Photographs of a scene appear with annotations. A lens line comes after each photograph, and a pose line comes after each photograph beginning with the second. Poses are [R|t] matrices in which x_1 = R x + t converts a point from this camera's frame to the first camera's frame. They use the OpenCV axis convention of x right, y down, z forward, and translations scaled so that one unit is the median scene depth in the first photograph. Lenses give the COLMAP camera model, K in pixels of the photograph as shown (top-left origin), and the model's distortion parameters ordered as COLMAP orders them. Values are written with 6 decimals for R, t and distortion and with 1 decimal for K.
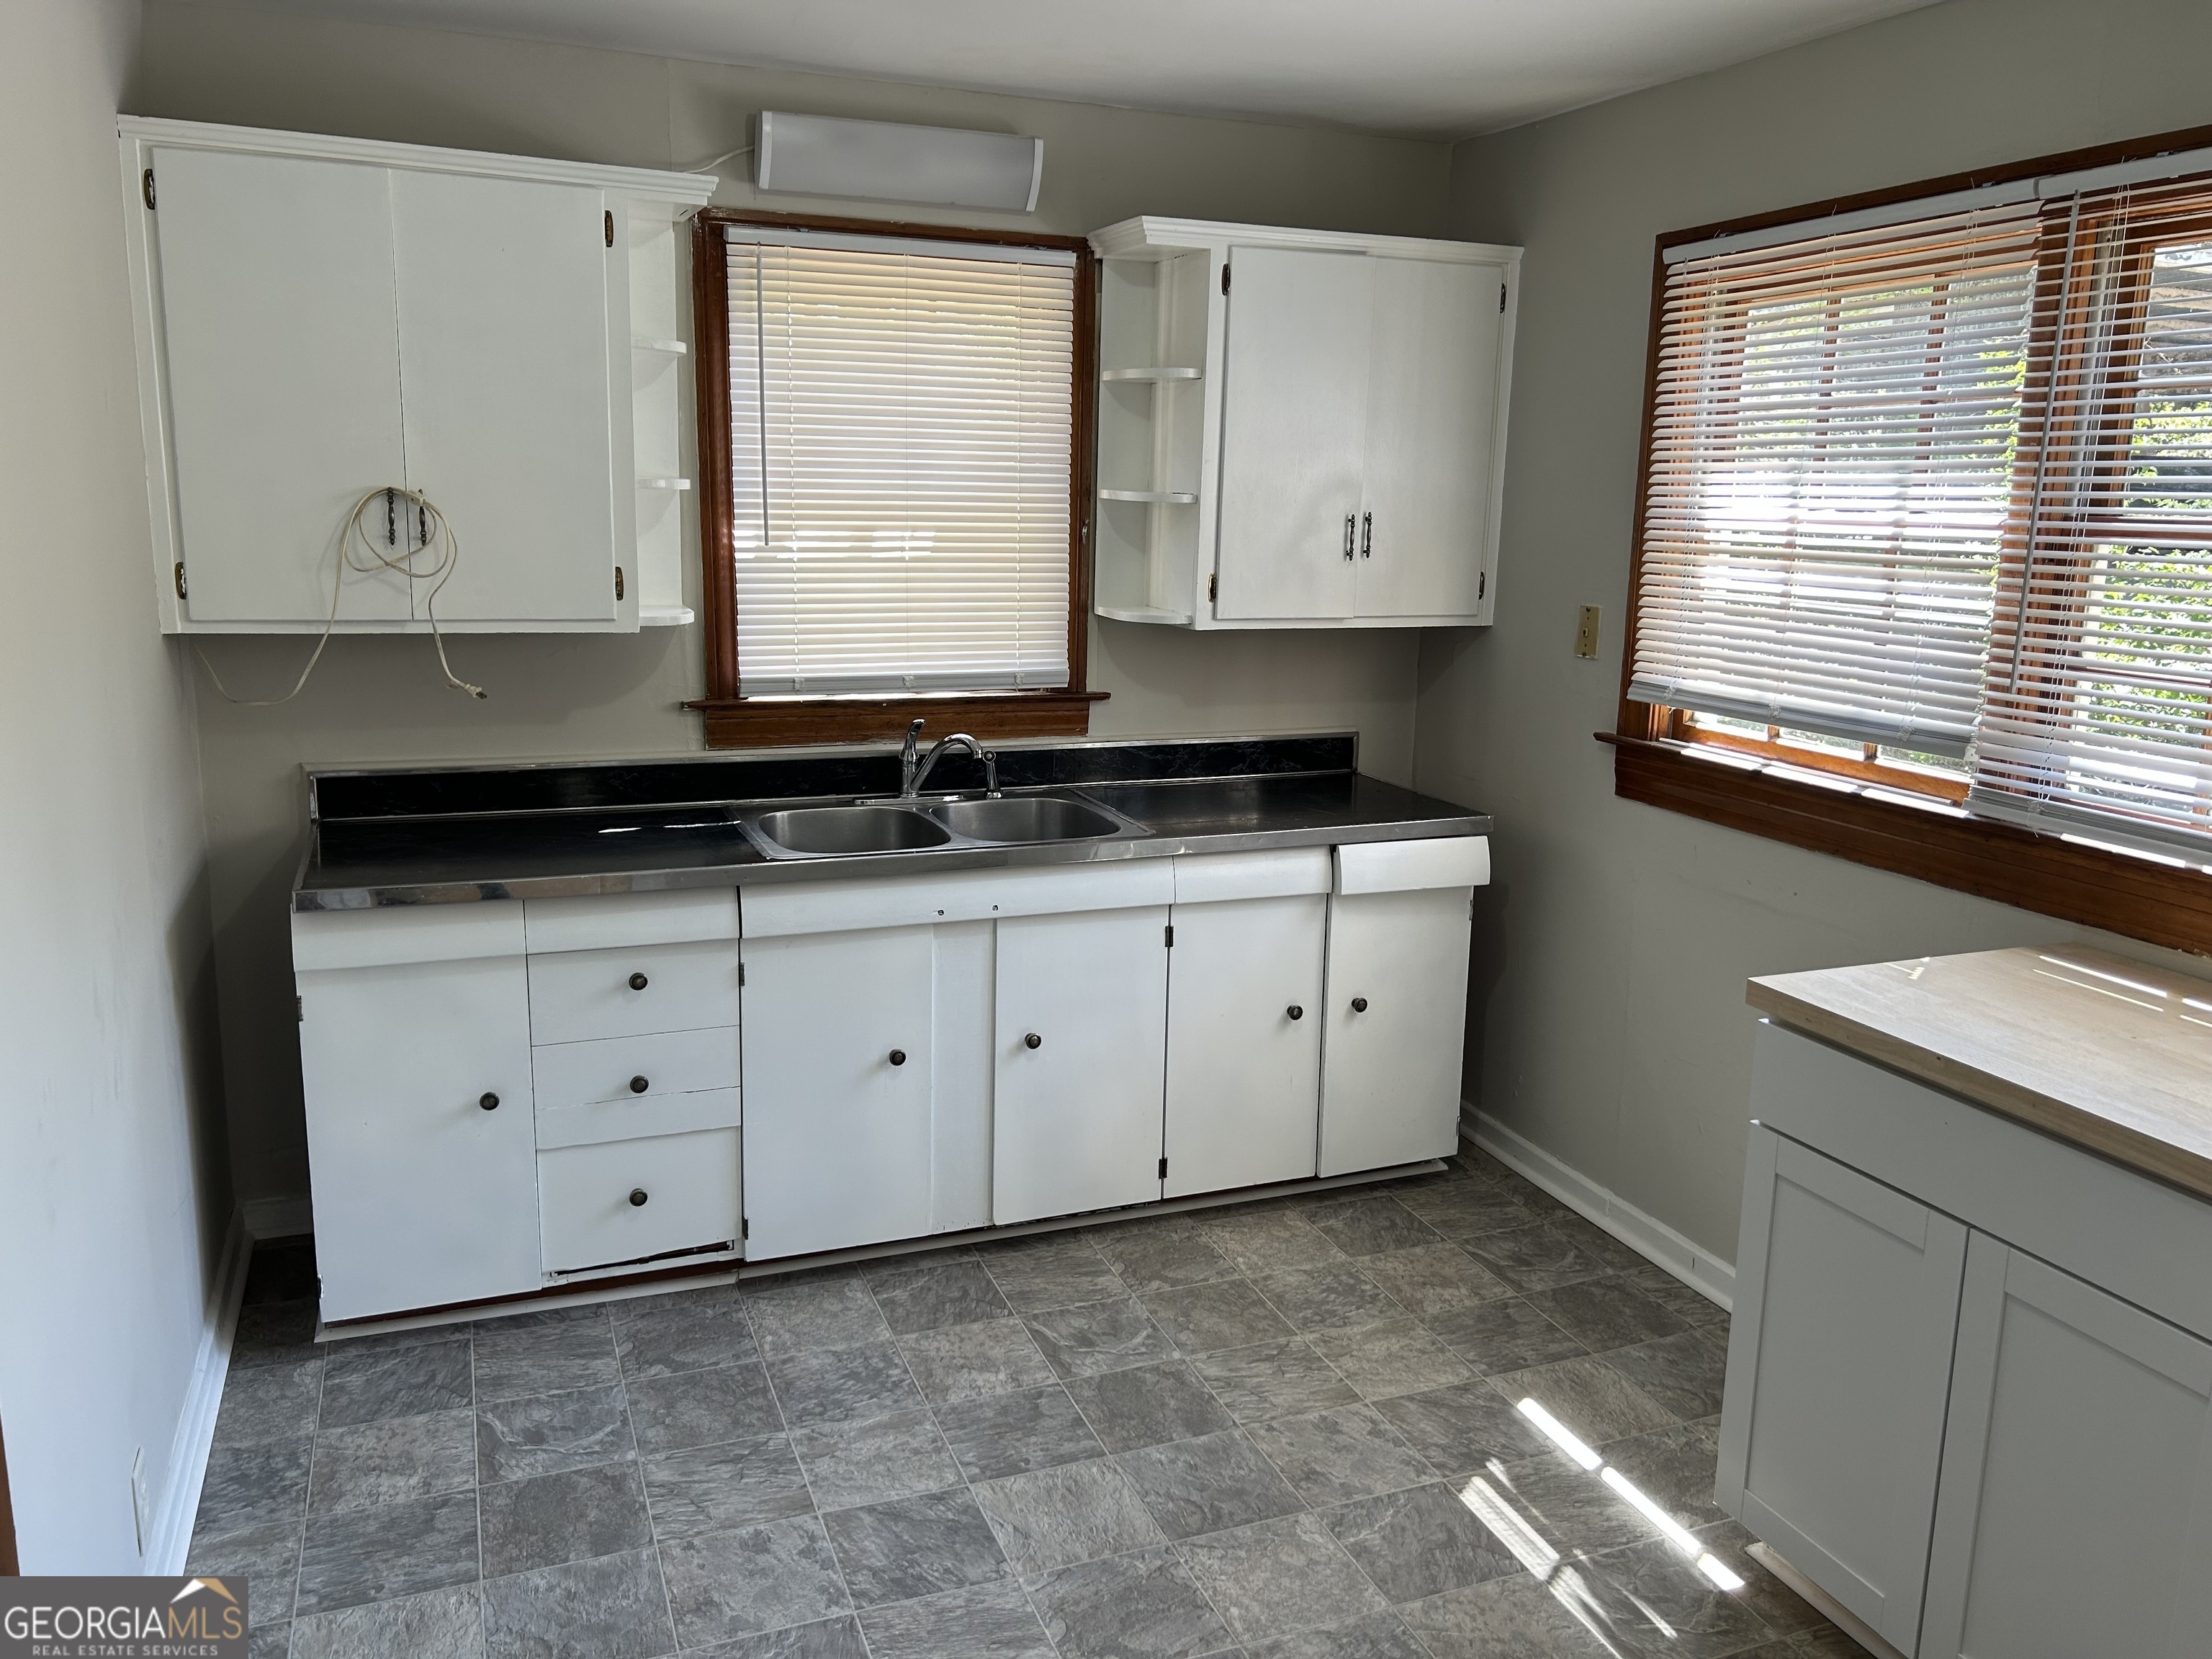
lens RADIAL K [[1656.2, 0, 1106.0], [0, 1656.2, 829.5], [0, 0, 1]] dist [0.064415, -0.070568]
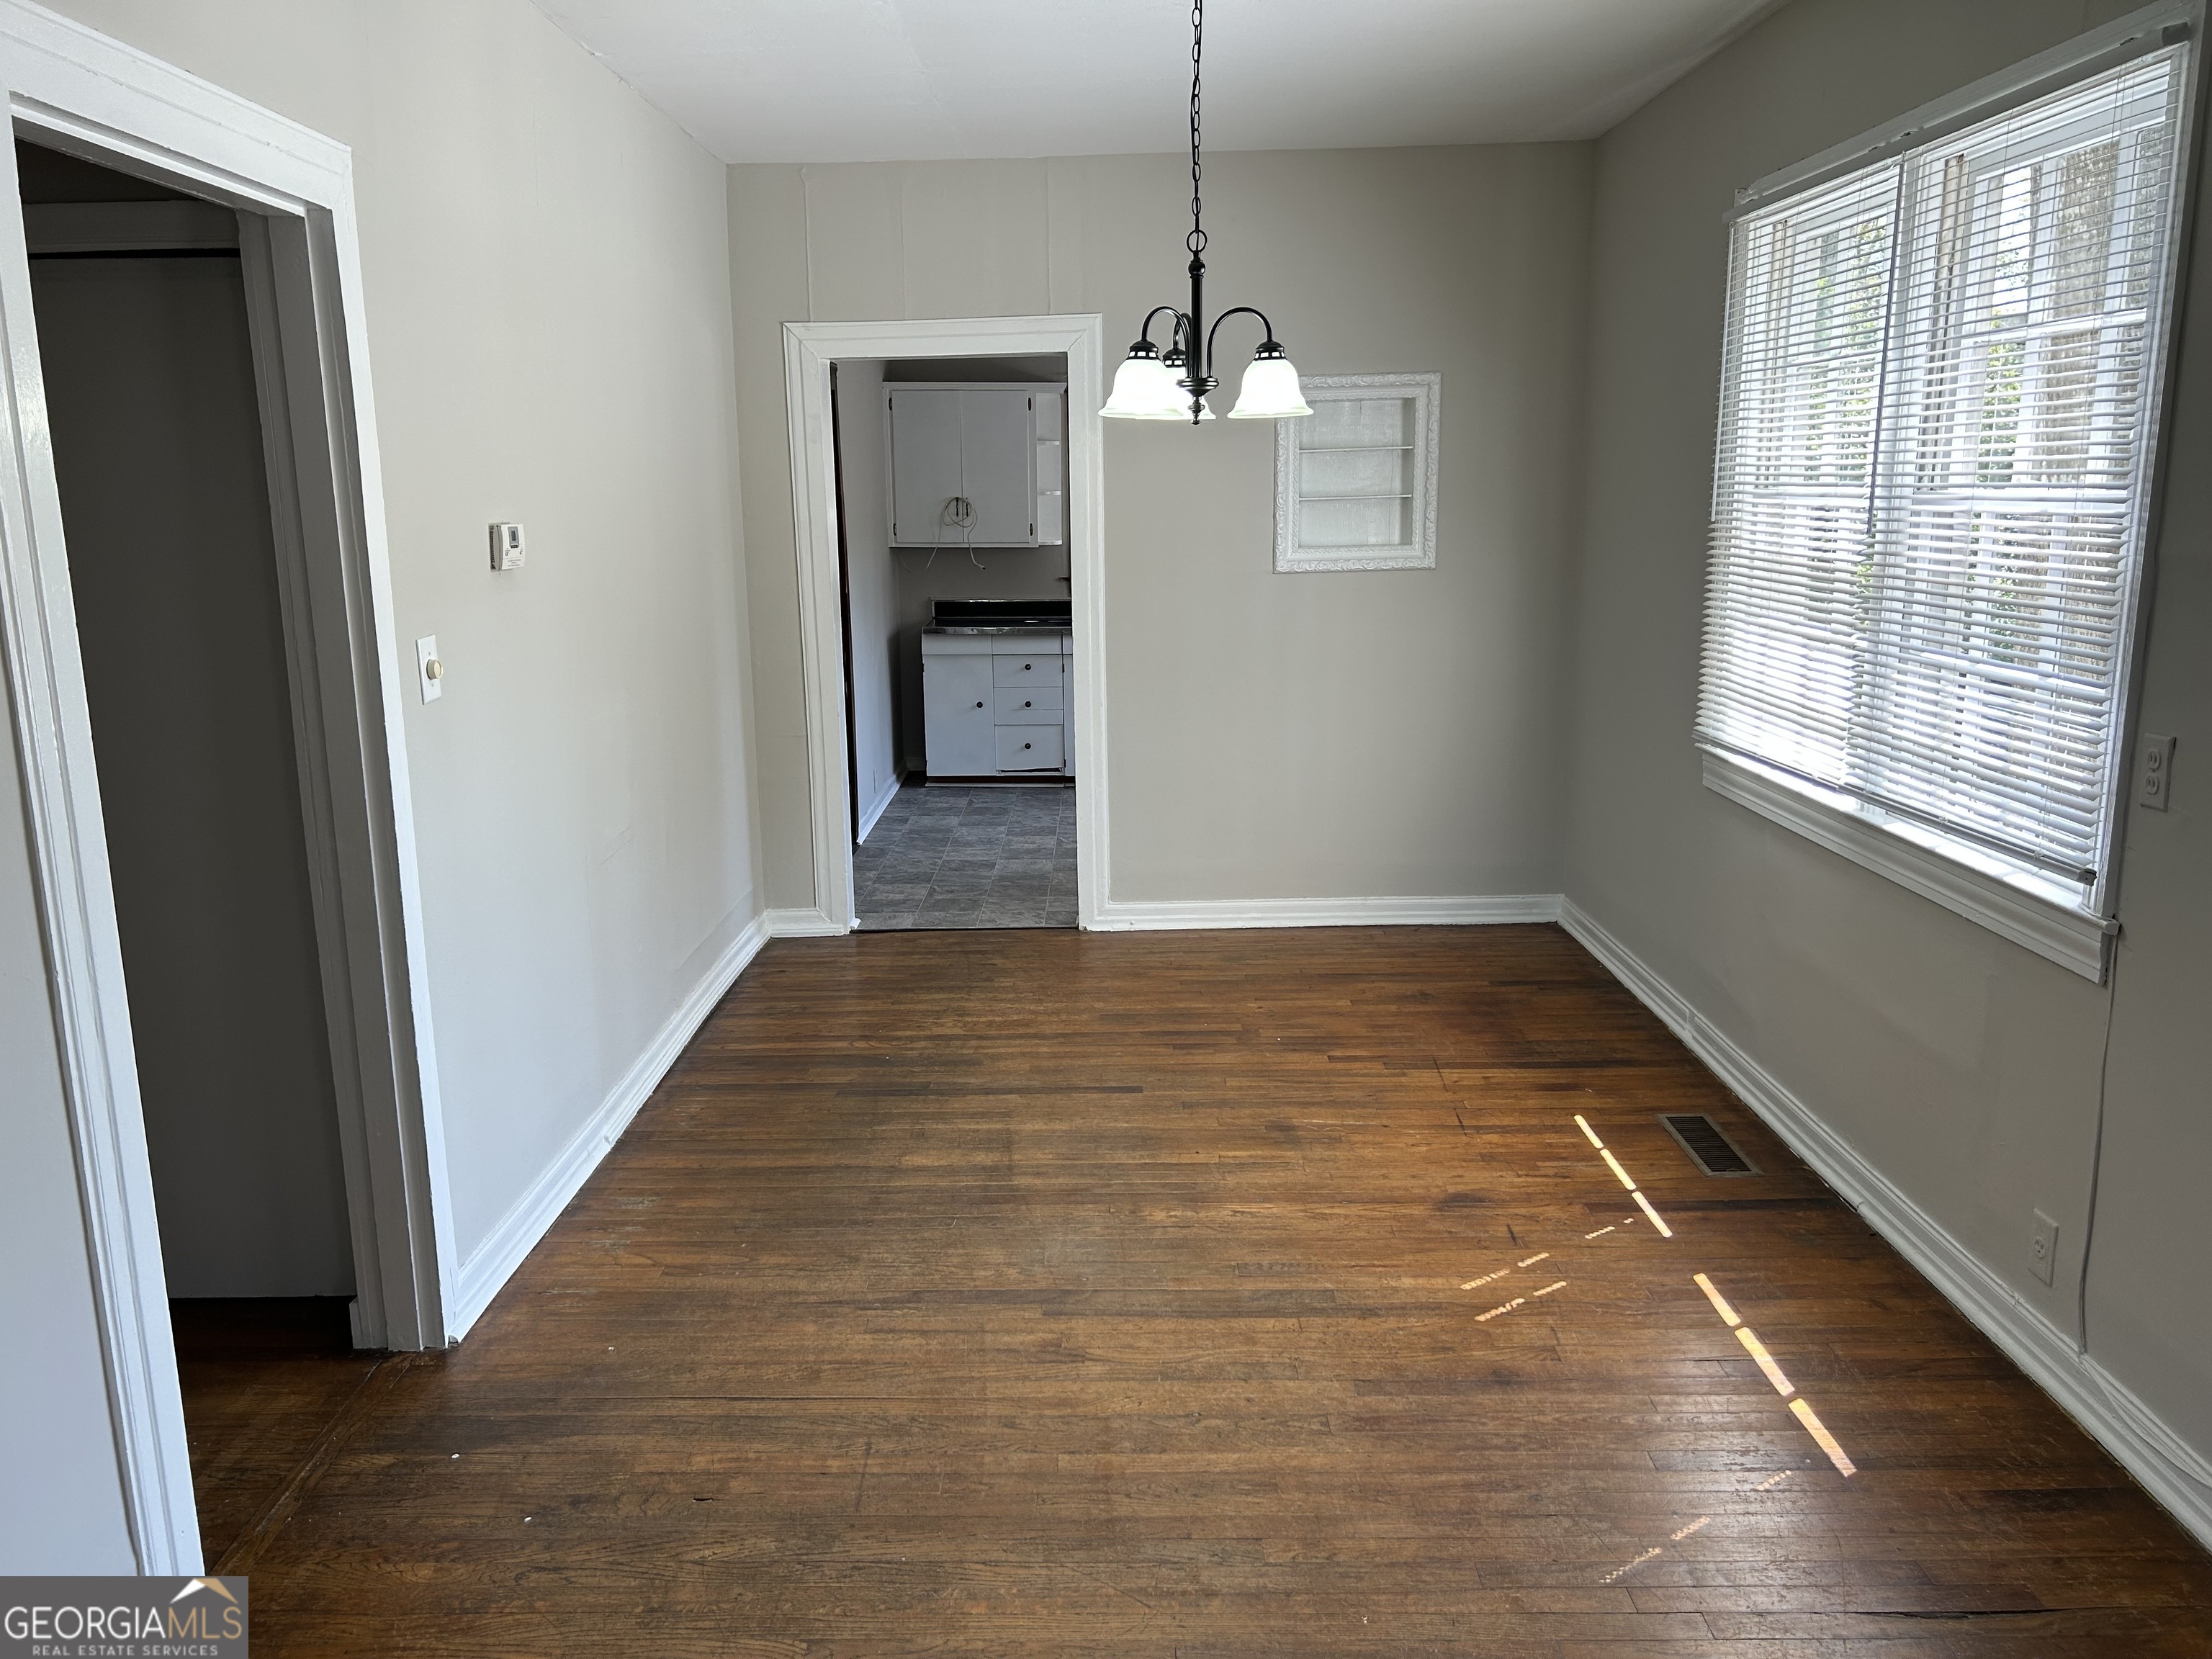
lens RADIAL K [[1656.2, 0, 1106.0], [0, 1656.2, 829.5], [0, 0, 1]] dist [0.064415, -0.070568]
pose [[0.930380, 0.040526, -0.364350, 0.515392], [-0.038242, 0.999178, 0.013483, 0.187897], [0.364597, 0.001389, 0.931164, -0.928204]]
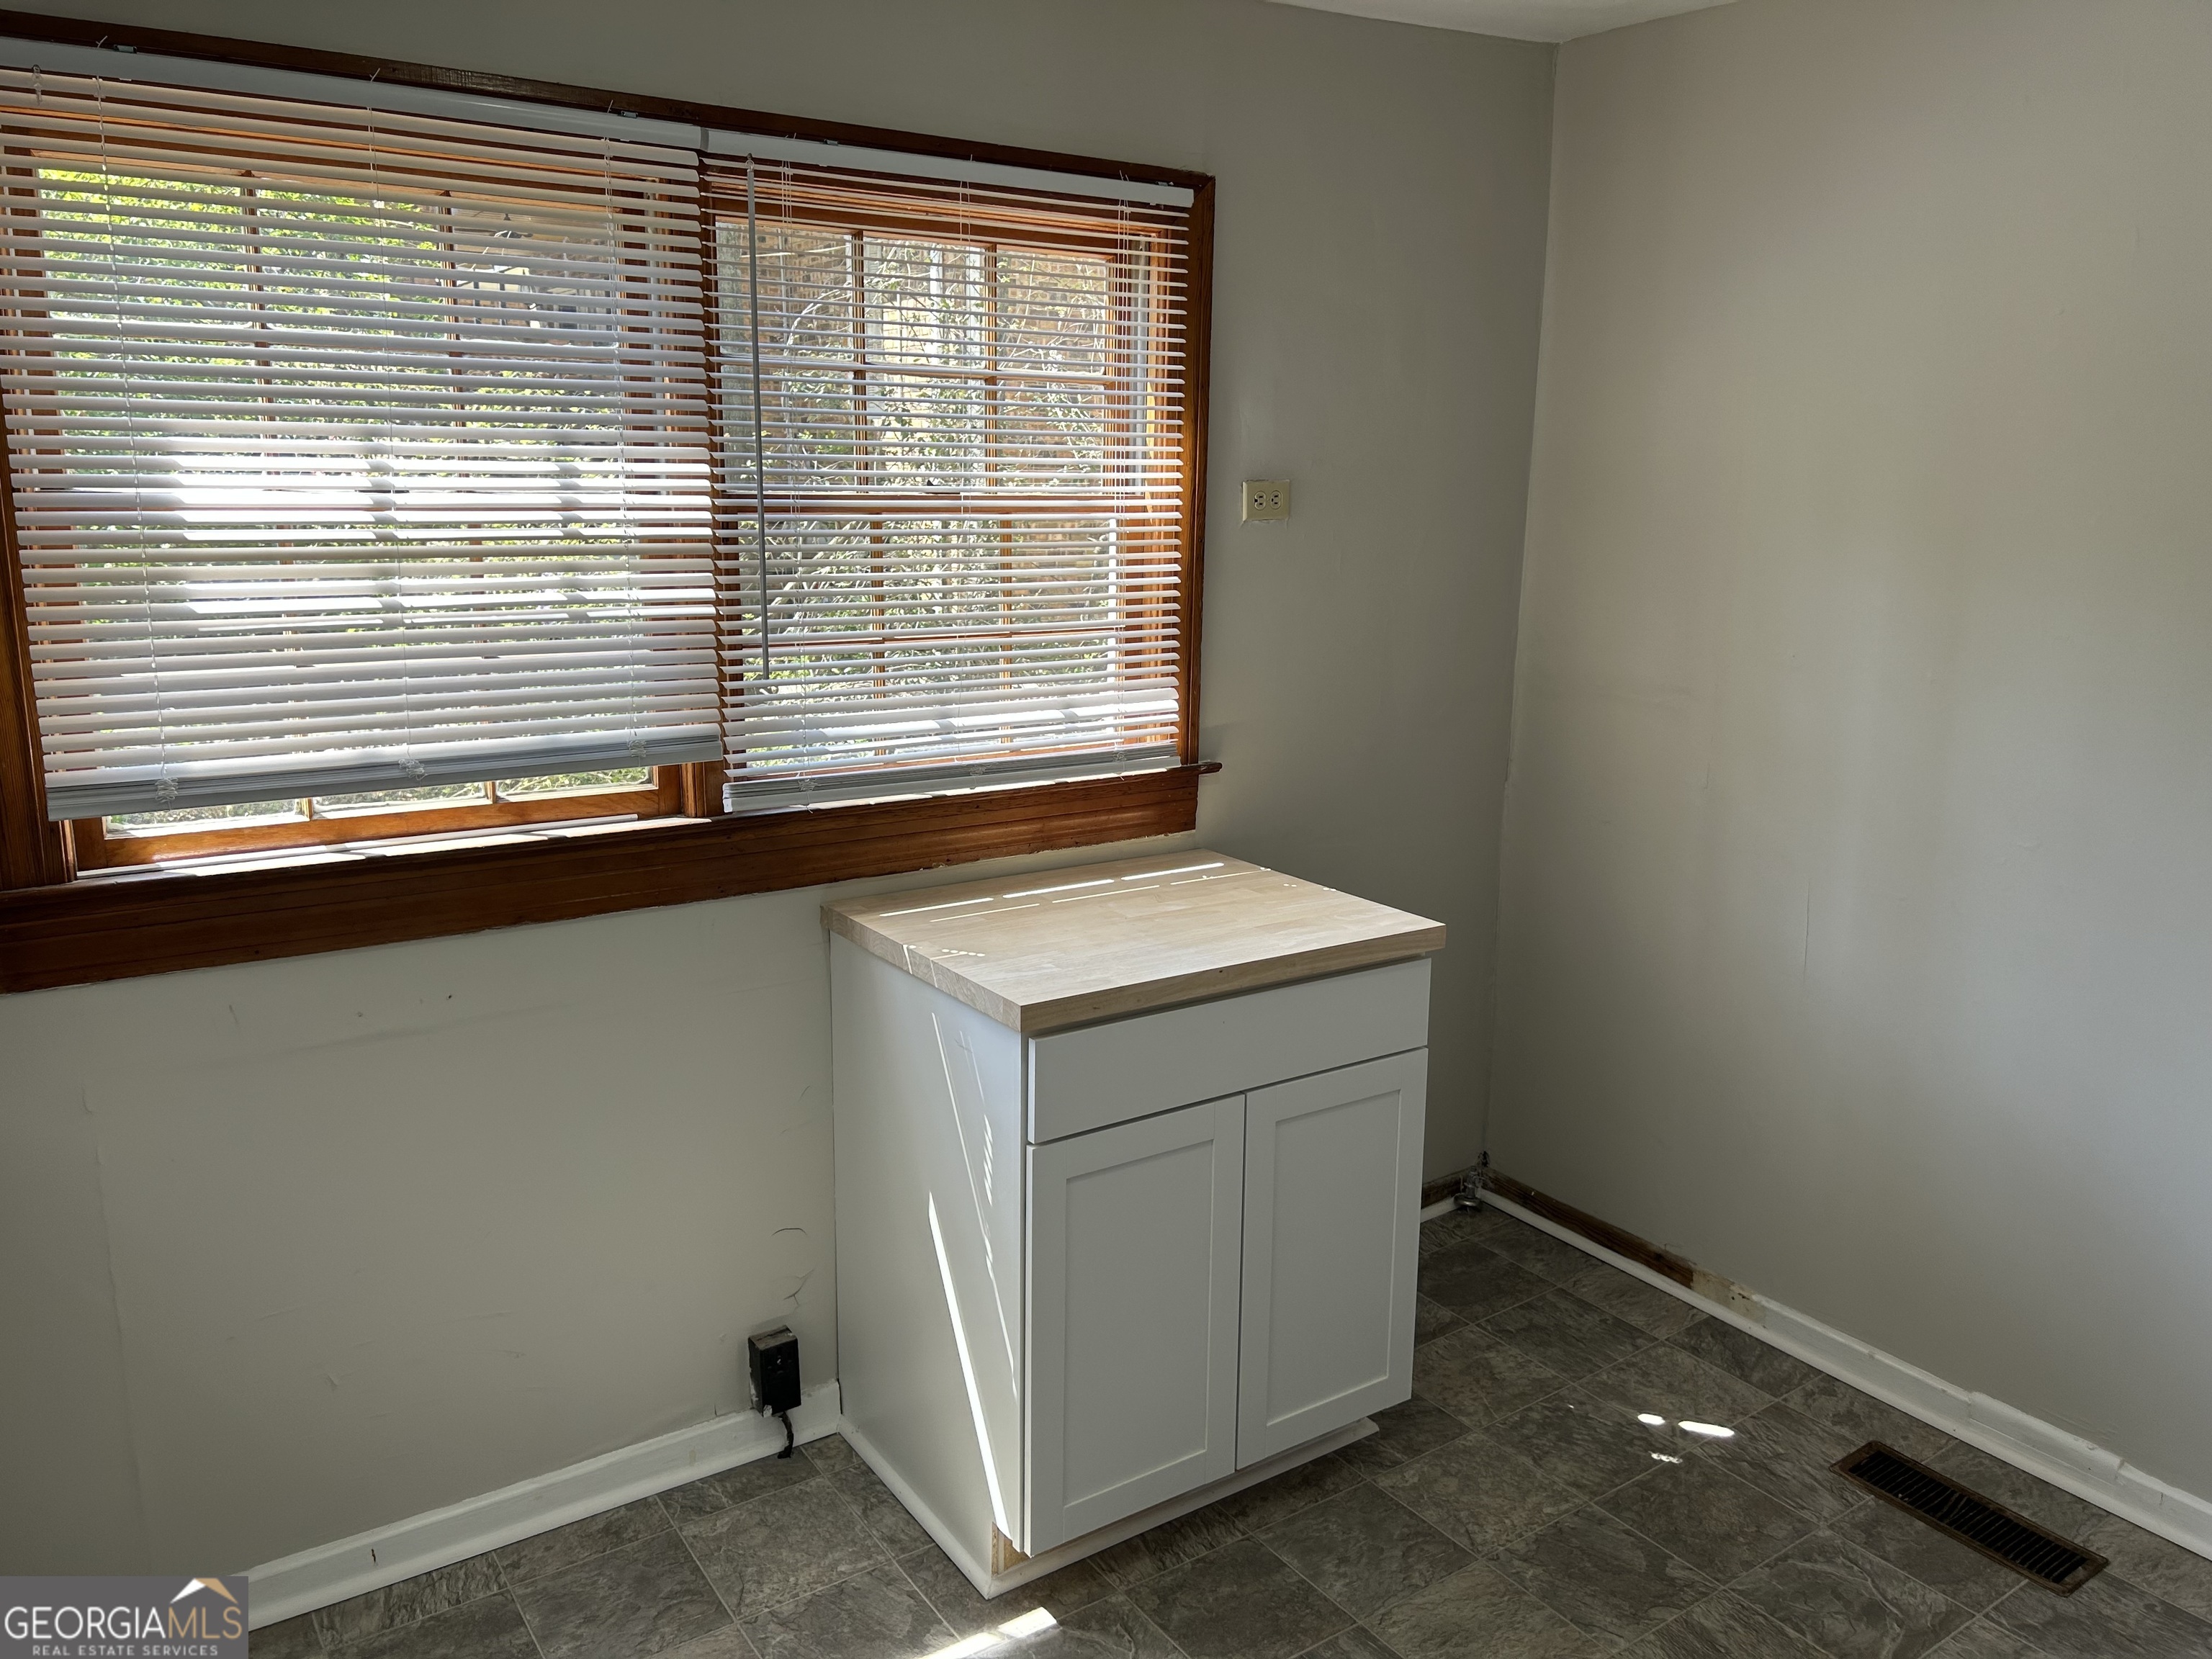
lens RADIAL K [[1615.4, 0, 1103.9], [0, 1615.4, 789.2], [0, 0, 1]] dist [-0.004002, -0.023572]
pose [[-0.229583, -0.207087, 0.951003, -0.506330], [0.186442, 0.949650, 0.251801, -0.274859], [-0.955265, 0.235117, -0.179414, 1.269152]]
